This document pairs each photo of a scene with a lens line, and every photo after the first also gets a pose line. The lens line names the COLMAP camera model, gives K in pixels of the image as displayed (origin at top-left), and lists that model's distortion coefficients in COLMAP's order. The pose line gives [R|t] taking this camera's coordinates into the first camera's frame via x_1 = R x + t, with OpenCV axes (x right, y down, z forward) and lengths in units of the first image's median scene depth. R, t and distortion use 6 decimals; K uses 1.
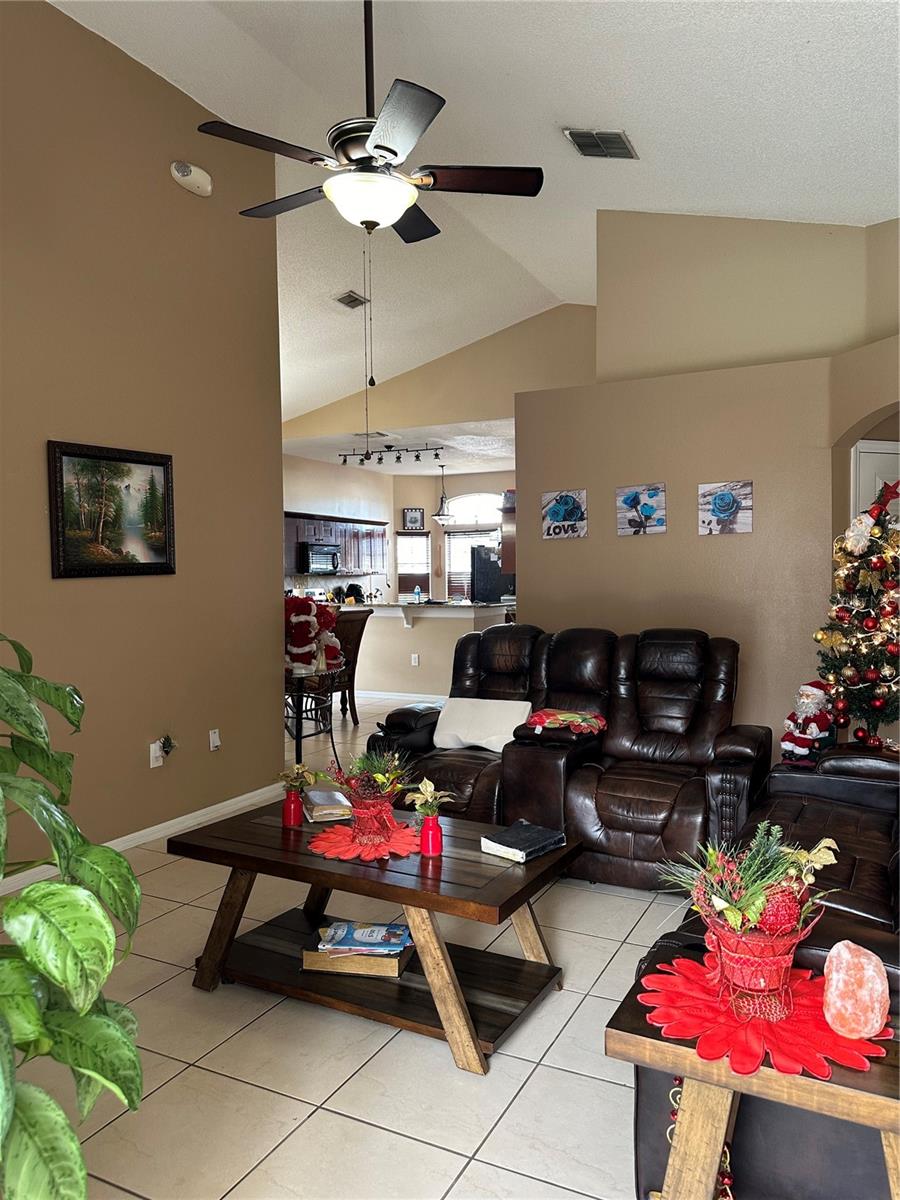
lens RADIAL K [[845.8, 0, 445.4], [0, 845.8, 596.4], [0, 0, 1]] dist [0.081469, -0.086293]
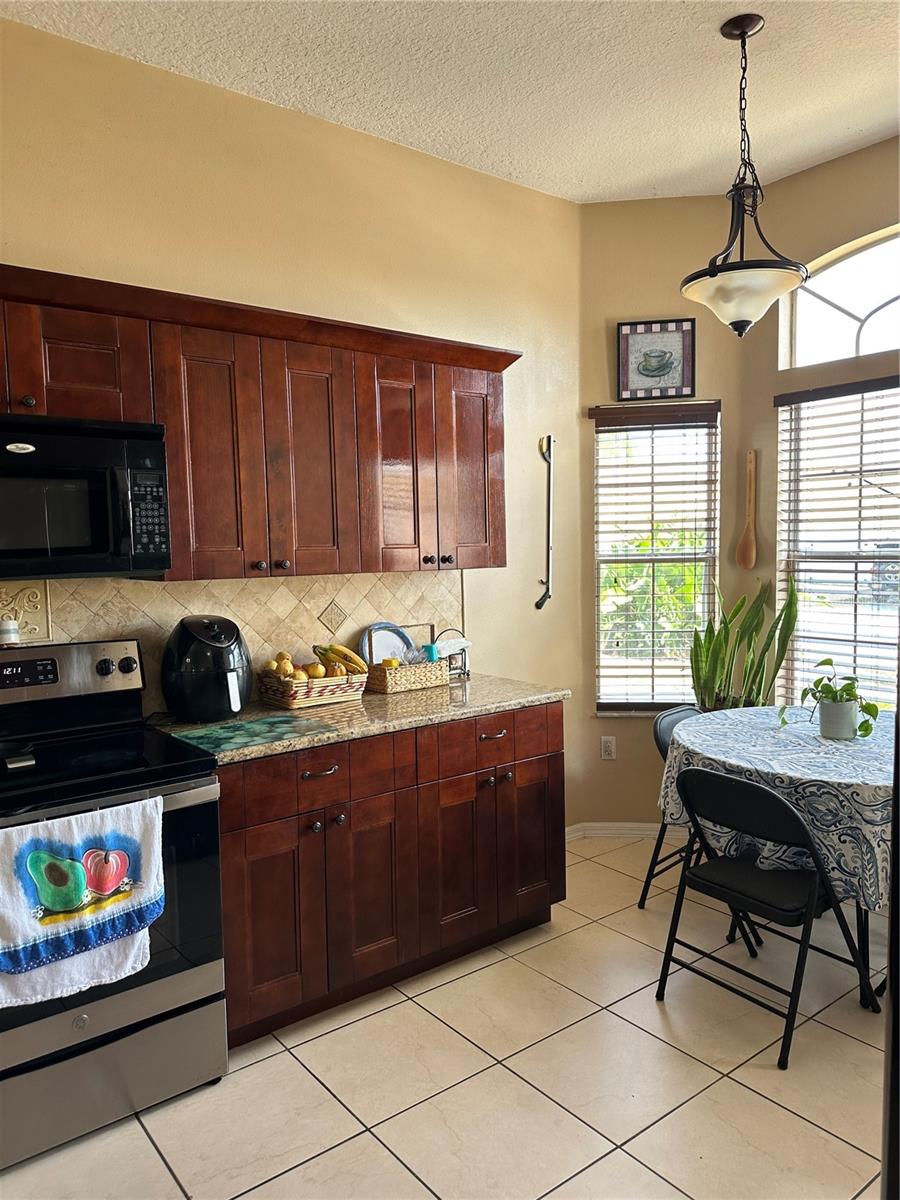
lens RADIAL K [[845.8, 0, 453.7], [0, 845.8, 607.0], [0, 0, 1]] dist [0.081469, -0.086293]
pose [[0.910514, 0.022518, -0.412864, 0.061106], [-0.000625, 0.998590, 0.053085, -0.078880], [0.413478, -0.048076, 0.909244, 2.230791]]
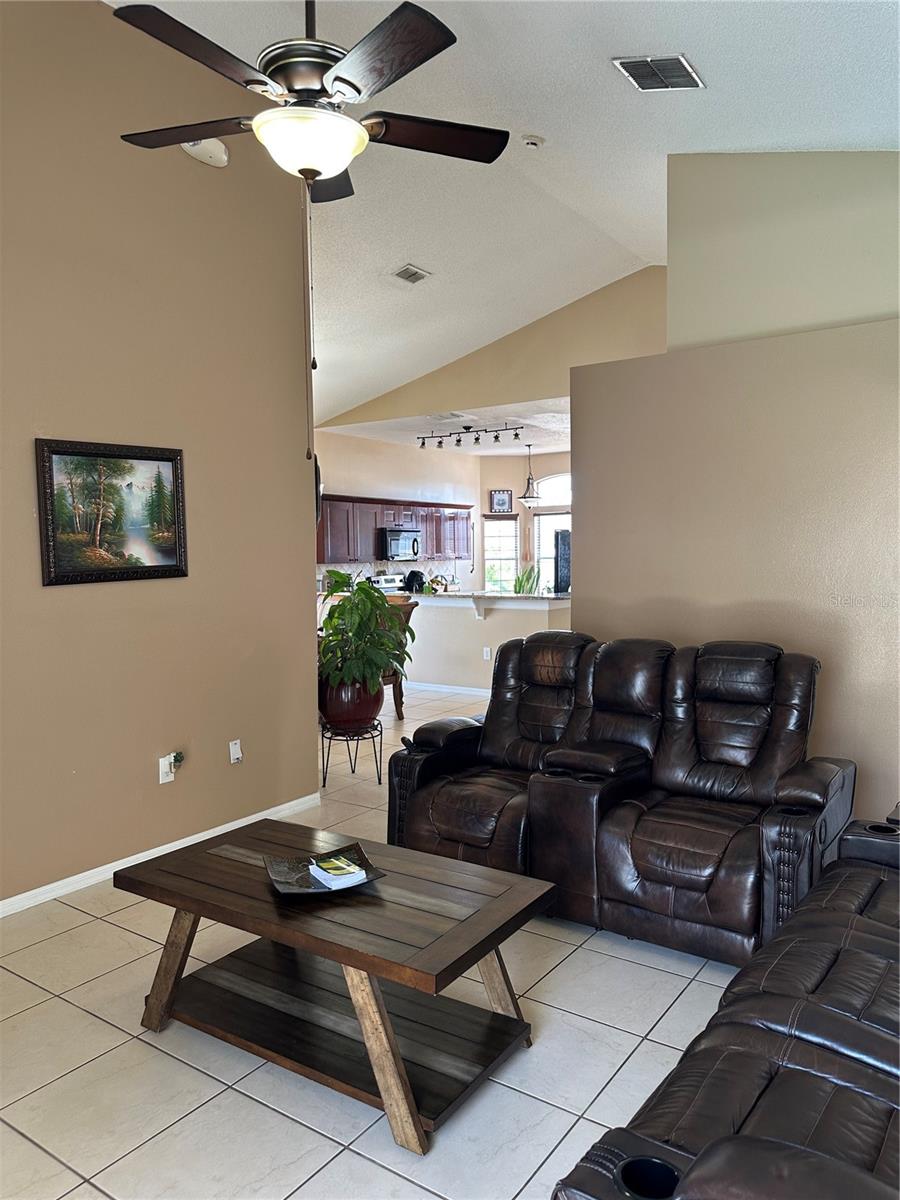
lens RADIAL K [[845.8, 0, 447.0], [0, 845.8, 602.1], [0, 0, 1]] dist [0.081469, -0.086293]
pose [[0.991296, 0.006783, -0.131478, 0.089182], [-0.002249, 0.999399, 0.034600, -0.031736], [0.131634, -0.034003, 0.990715, 0.110341]]
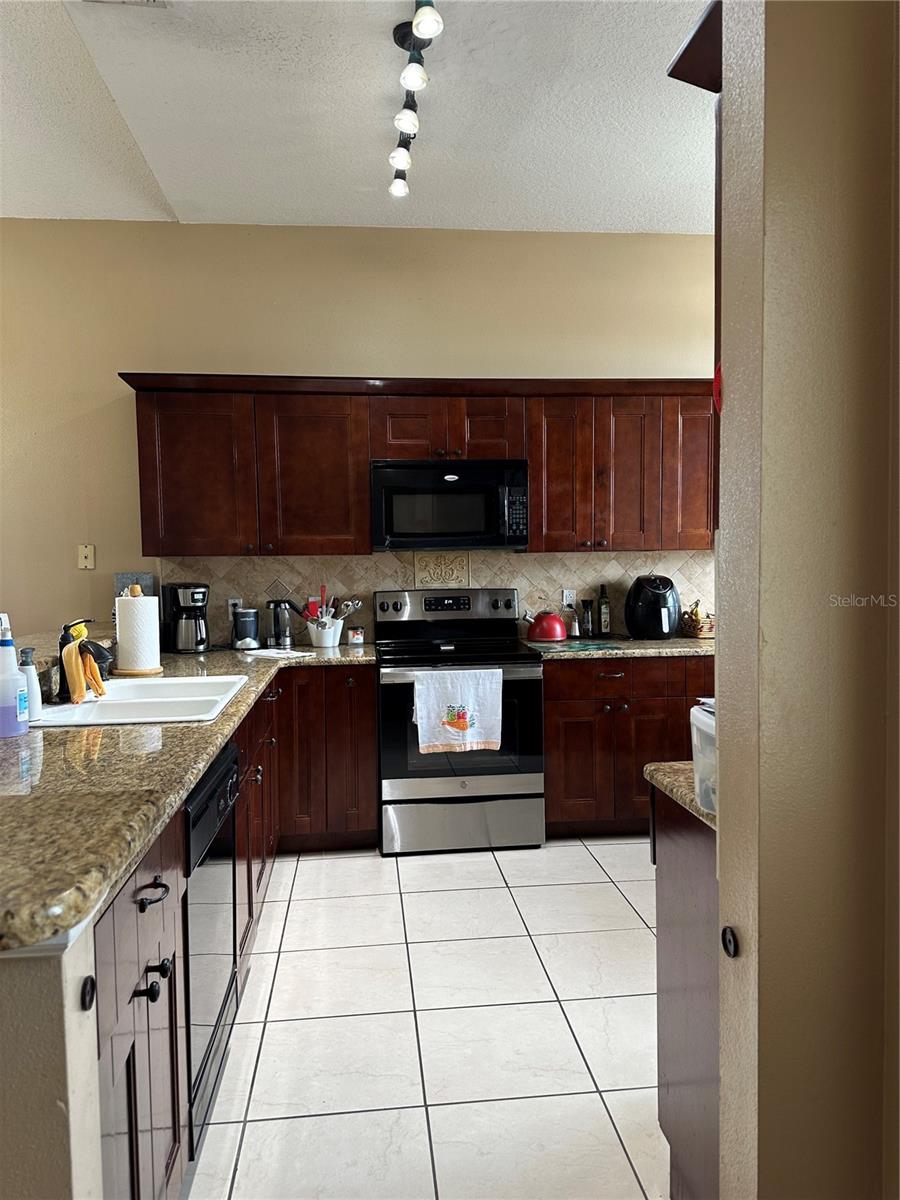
lens RADIAL K [[845.8, 0, 443.0], [0, 845.8, 606.8], [0, 0, 1]] dist [0.081469, -0.086293]
pose [[0.547534, 0.052738, -0.835120, 0.383836], [-0.015230, 0.998475, 0.053069, -0.054065], [0.836645, -0.016338, 0.547502, 2.077396]]
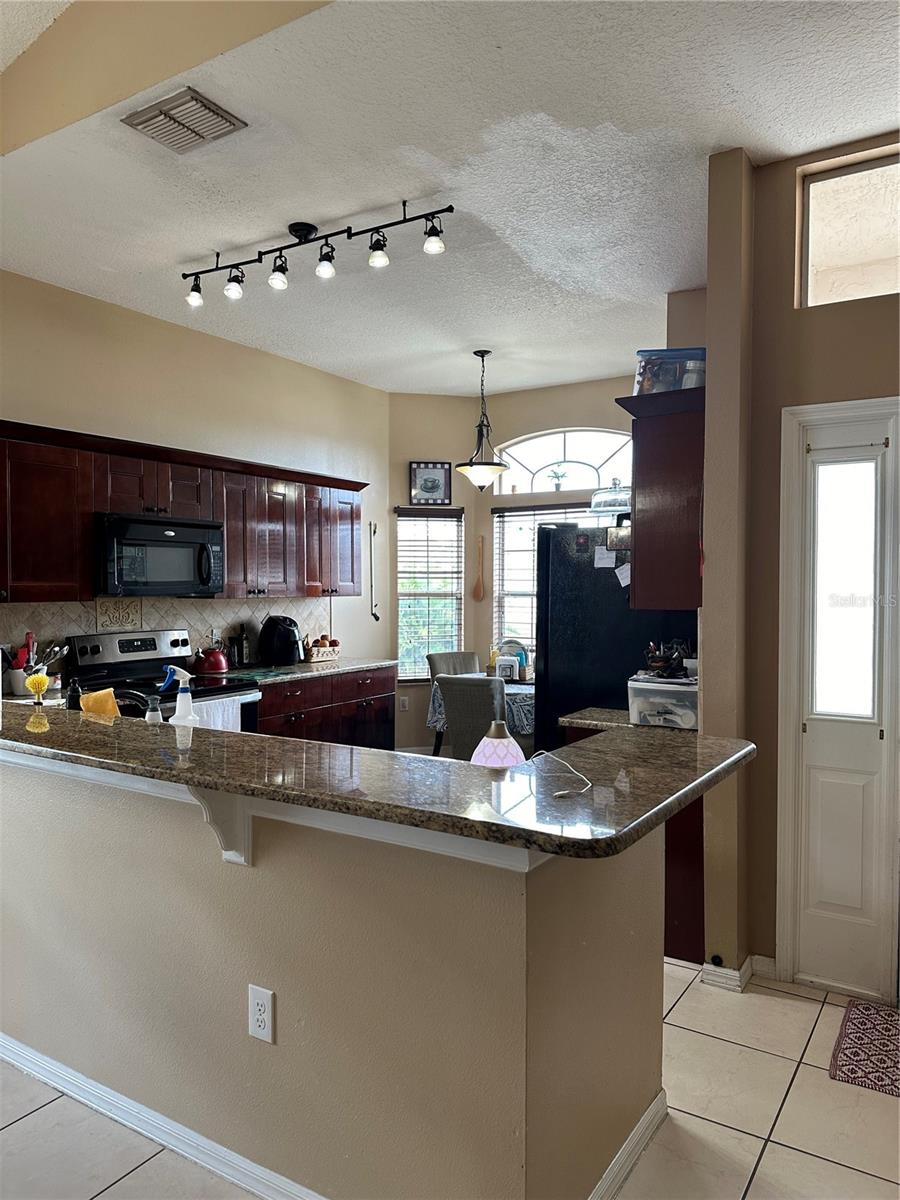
lens RADIAL K [[845.8, 0, 460.5], [0, 845.8, 605.5], [0, 0, 1]] dist [0.081469, -0.086293]
pose [[0.996781, 0.016078, -0.078543, 0.063168], [-0.016074, 0.999871, 0.000683, -0.062838], [0.078544, 0.000582, 0.996910, 1.579599]]
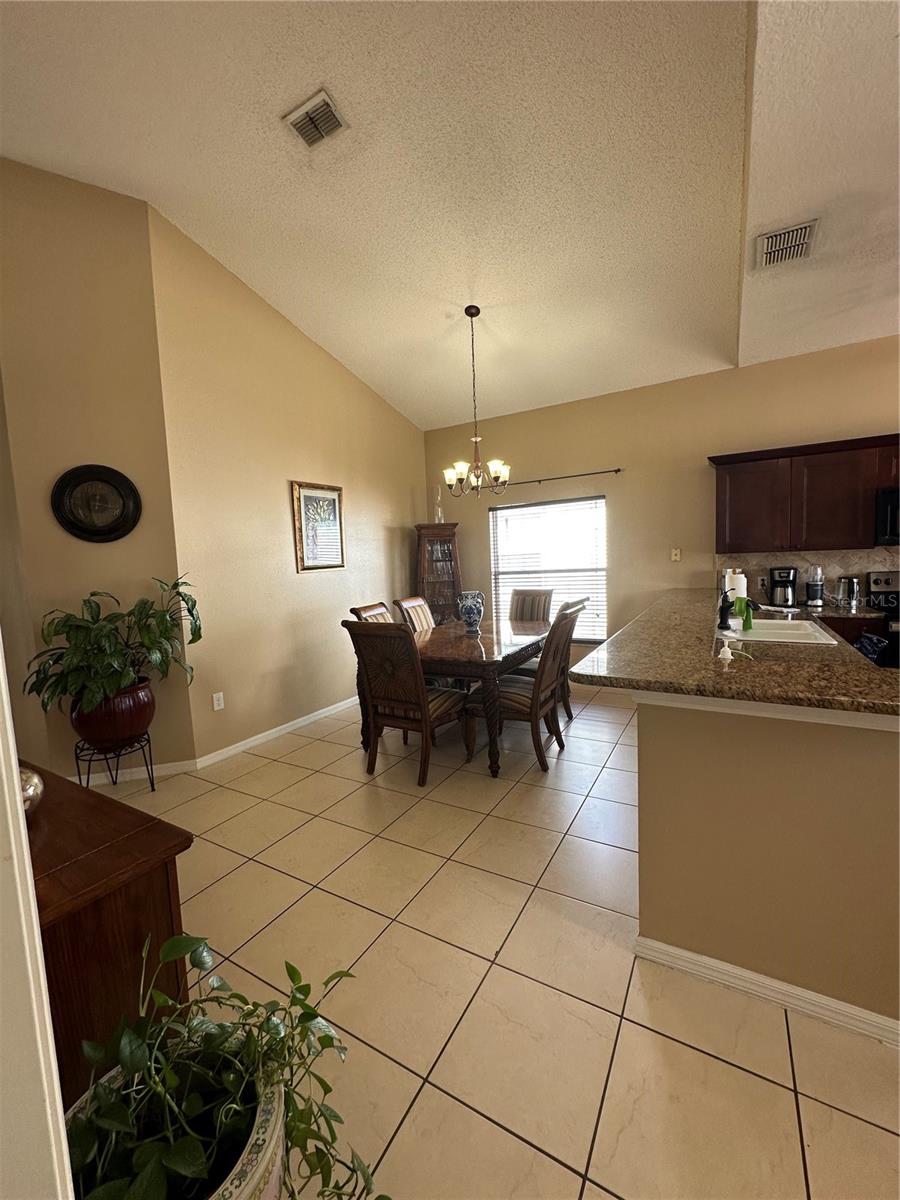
lens RADIAL K [[474.1, 0, 447.8], [0, 474.1, 596.0], [0, 0, 1]] dist [-0.003284, 0.000502]
pose [[-0.046249, 0.088725, -0.994982, 0.416515], [0.010958, 0.996033, 0.088310, -0.059610], [0.998870, -0.006819, -0.047038, 1.825919]]
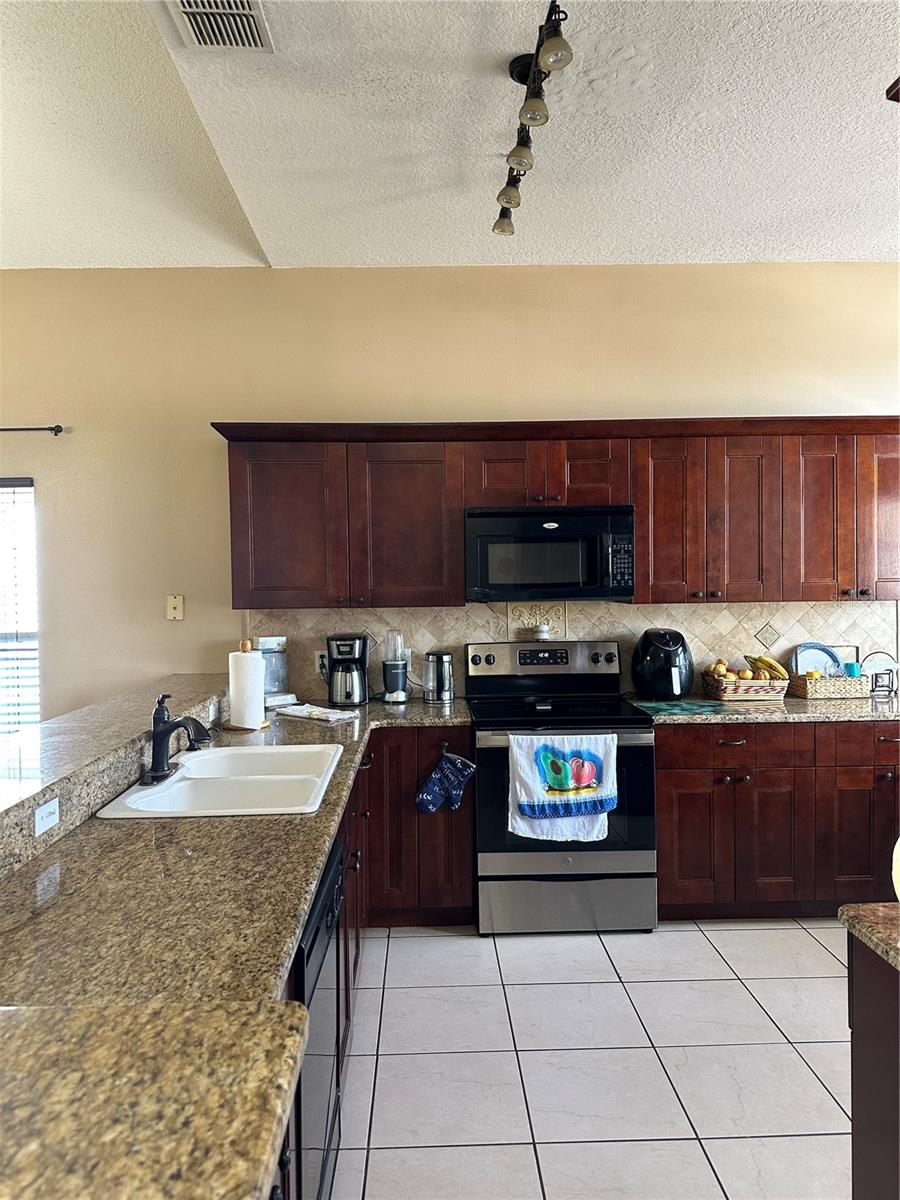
lens RADIAL K [[845.8, 0, 430.7], [0, 845.8, 597.6], [0, 0, 1]] dist [0.081469, -0.086293]
pose [[0.471266, 0.022787, -0.881697, 0.320663], [-0.015903, 0.999723, 0.017337, -0.084174], [0.881848, 0.005851, 0.471498, 2.075753]]
